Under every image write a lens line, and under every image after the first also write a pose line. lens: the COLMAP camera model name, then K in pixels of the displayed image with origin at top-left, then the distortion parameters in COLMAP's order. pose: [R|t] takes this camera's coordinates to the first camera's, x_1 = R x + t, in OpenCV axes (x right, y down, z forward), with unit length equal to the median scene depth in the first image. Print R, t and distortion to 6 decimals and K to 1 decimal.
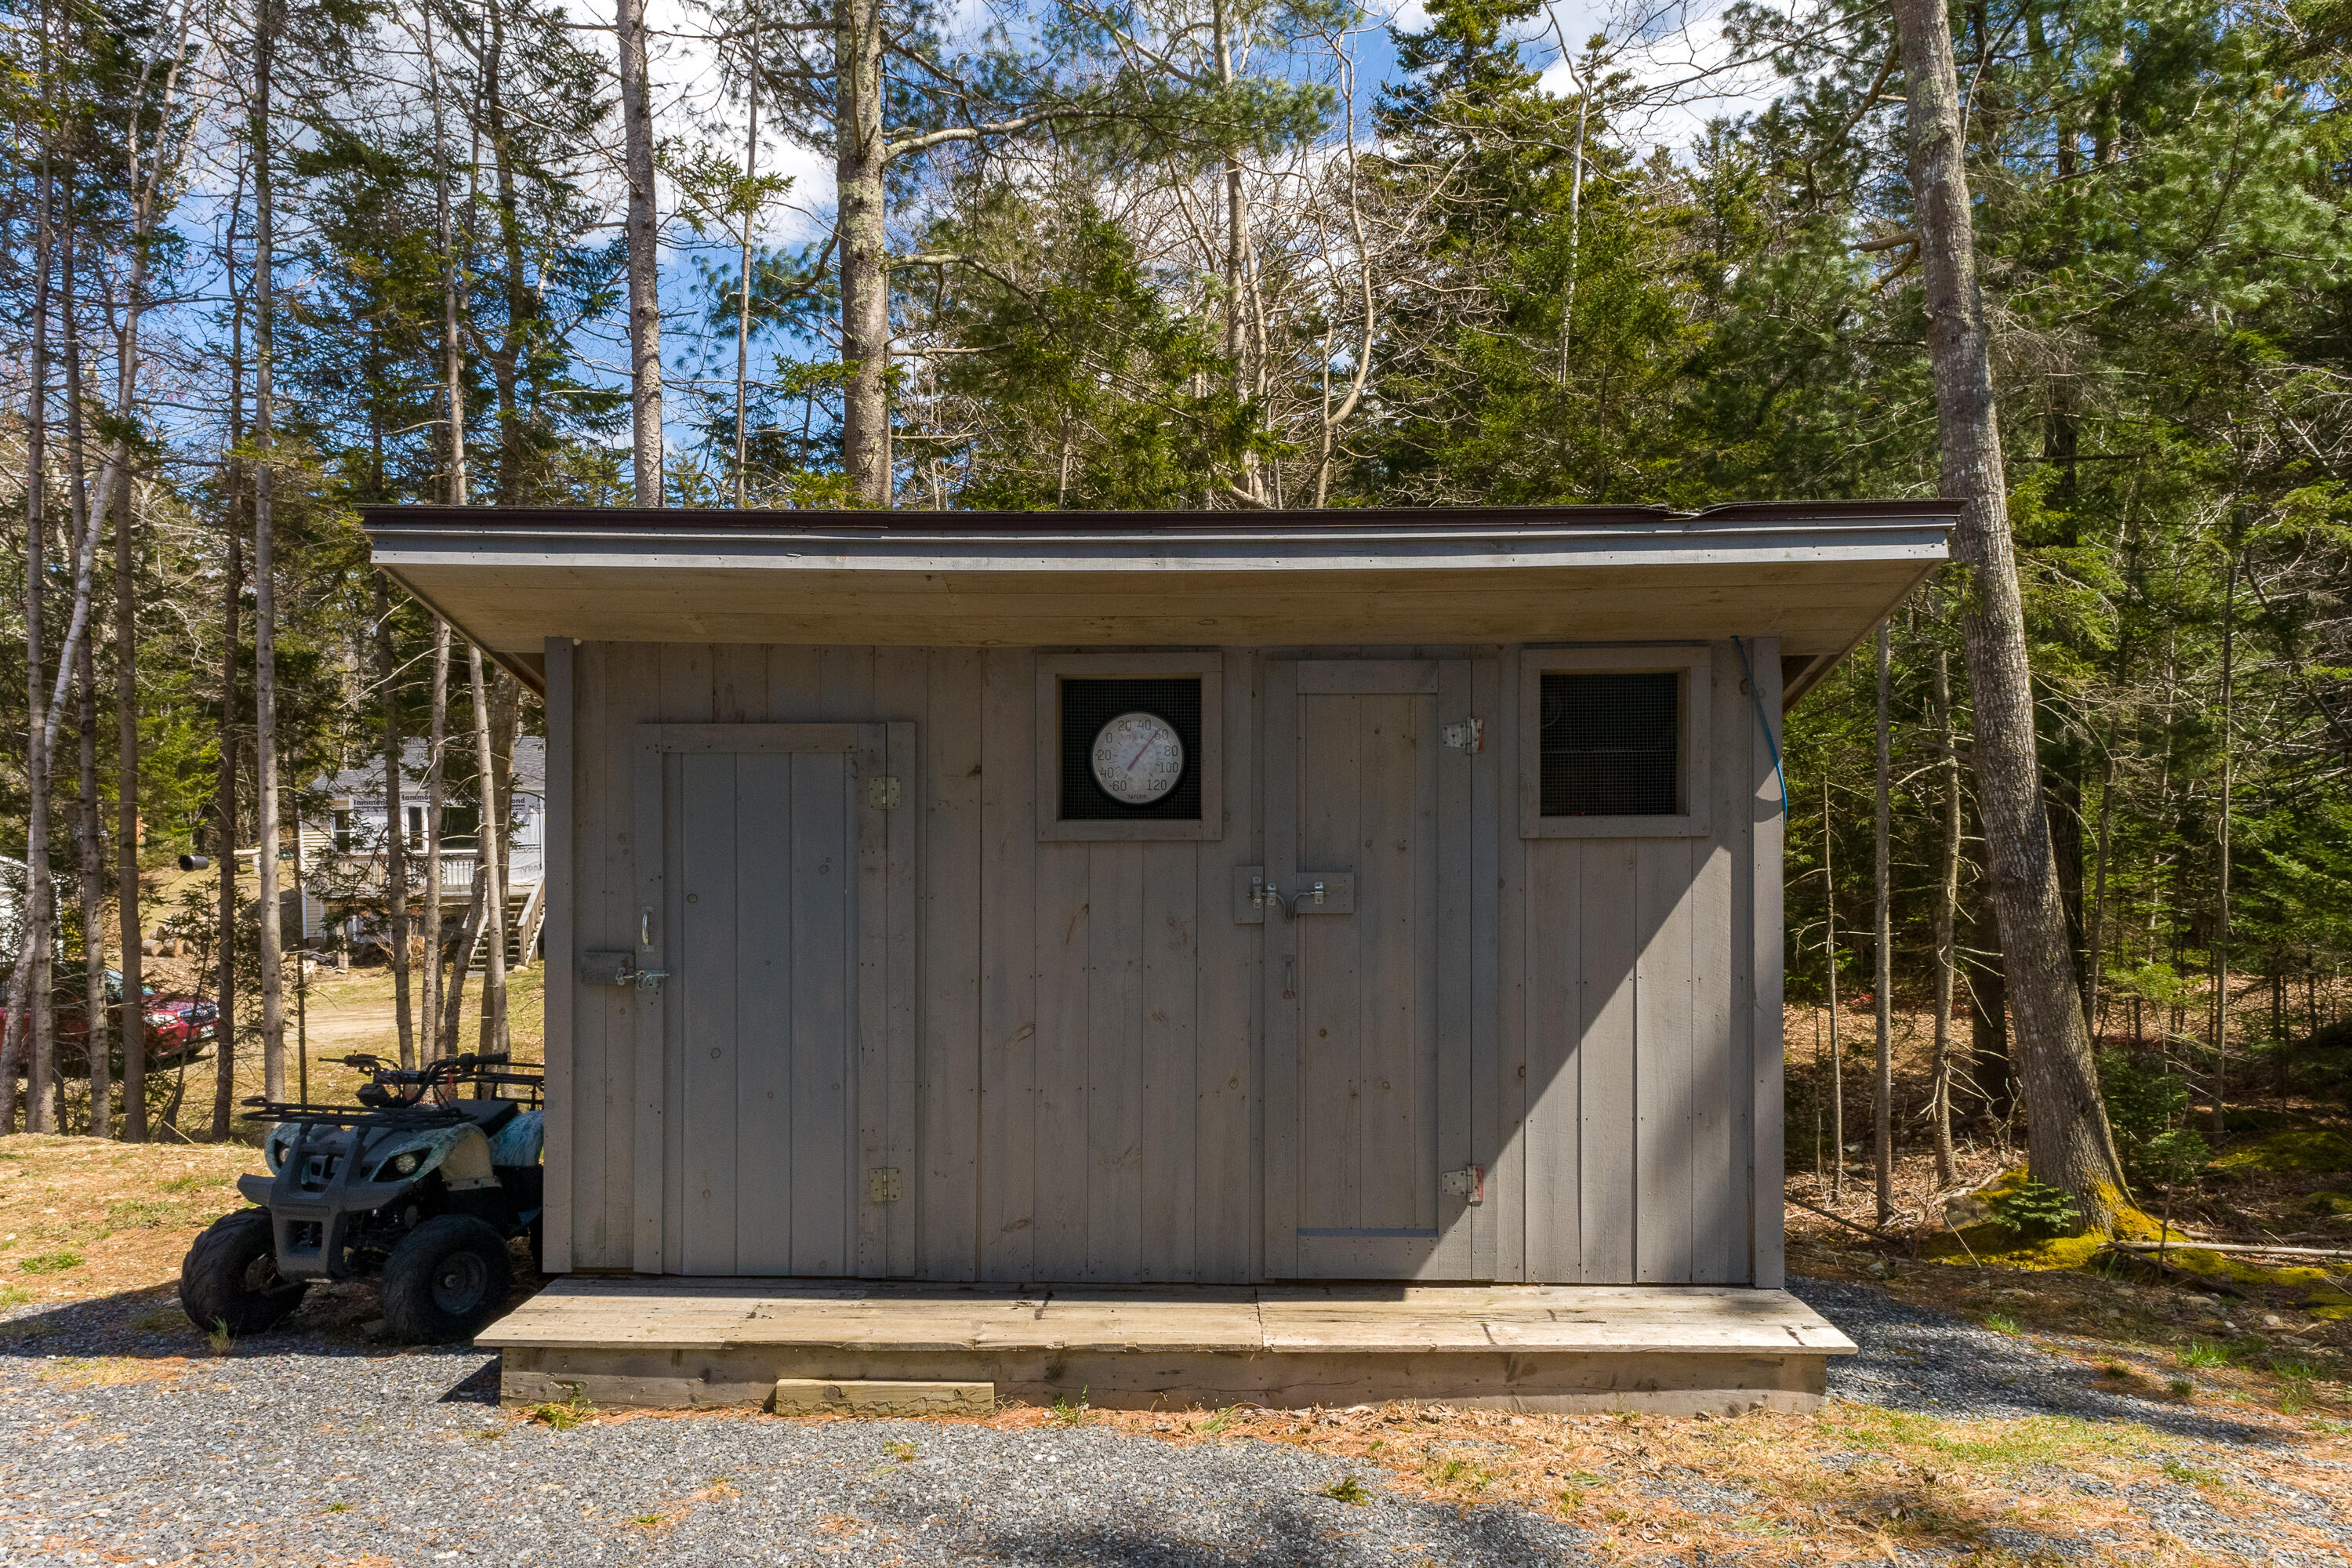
lens RADIAL K [[1746.5, 0, 1274.9], [0, 1746.5, 790.1], [0, 0, 1]] dist [0.024289, 0.008086]
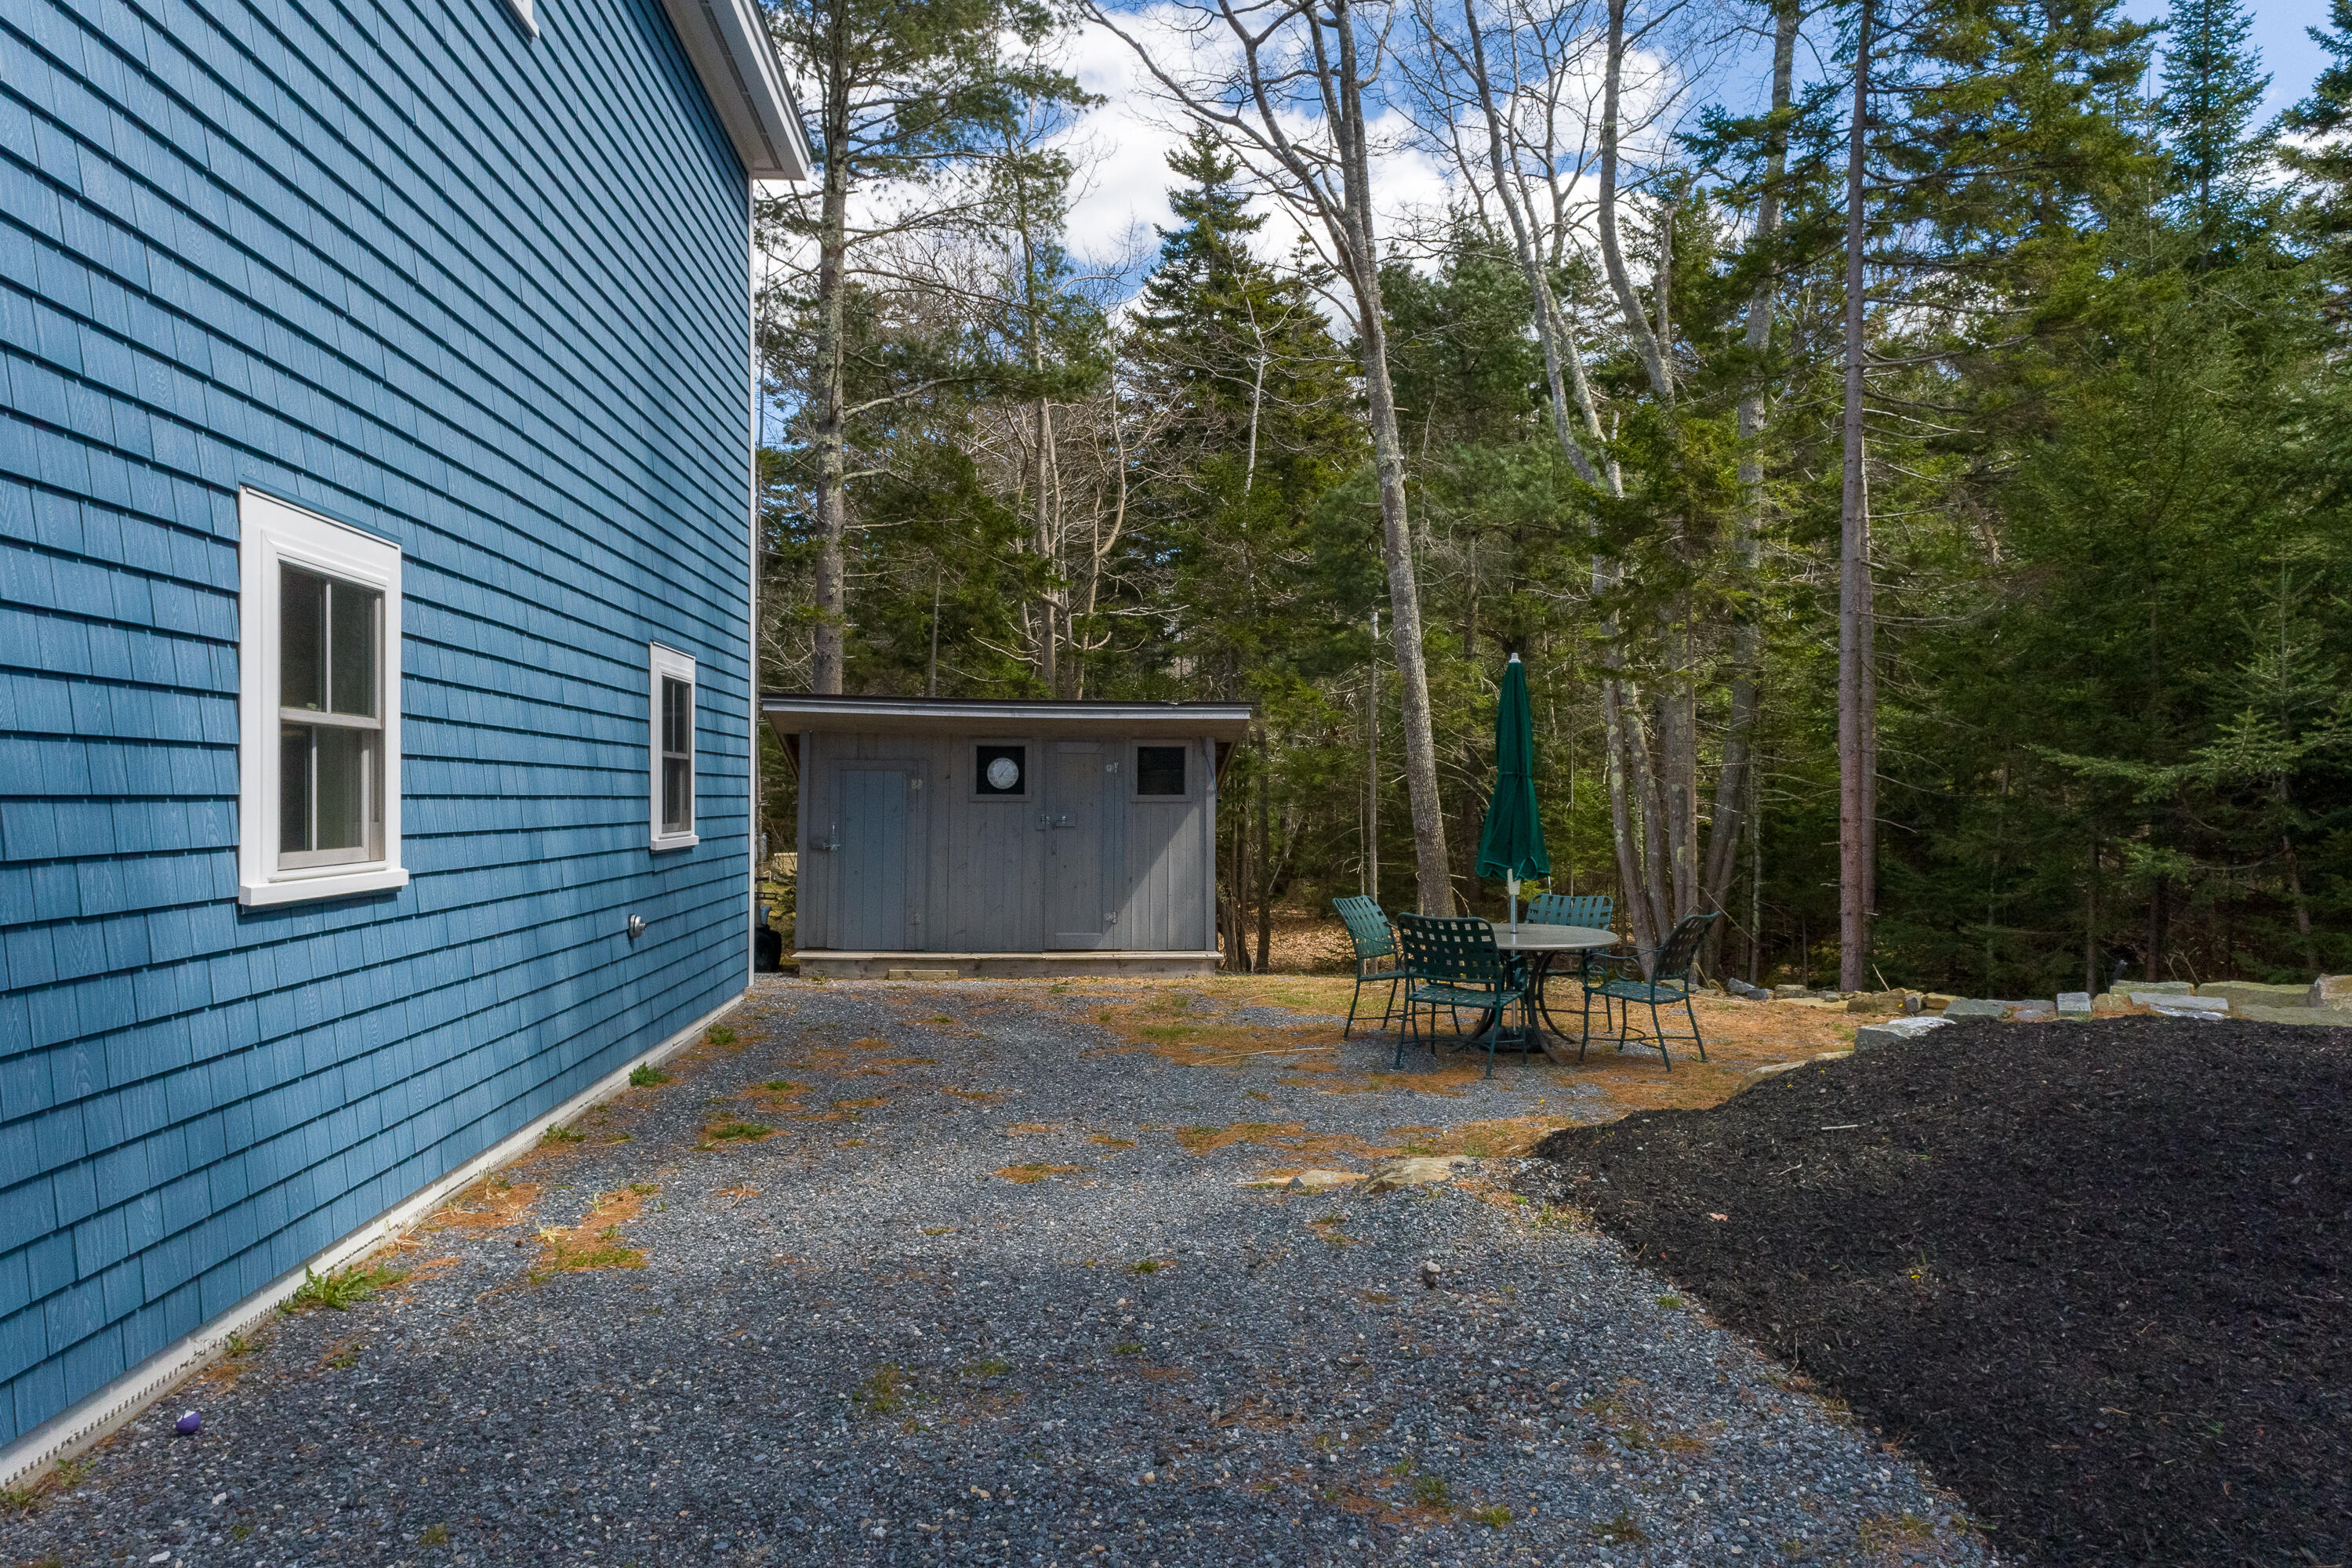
lens RADIAL K [[1746.5, 0, 1274.9], [0, 1746.5, 790.1], [0, 0, 1]] dist [0.024289, 0.008086]
pose [[0.993805, 0.011800, 0.110511, 0.051578], [-0.013362, 0.999821, 0.013405, -0.035639], [-0.110333, -0.014798, 0.993785, -1.977379]]
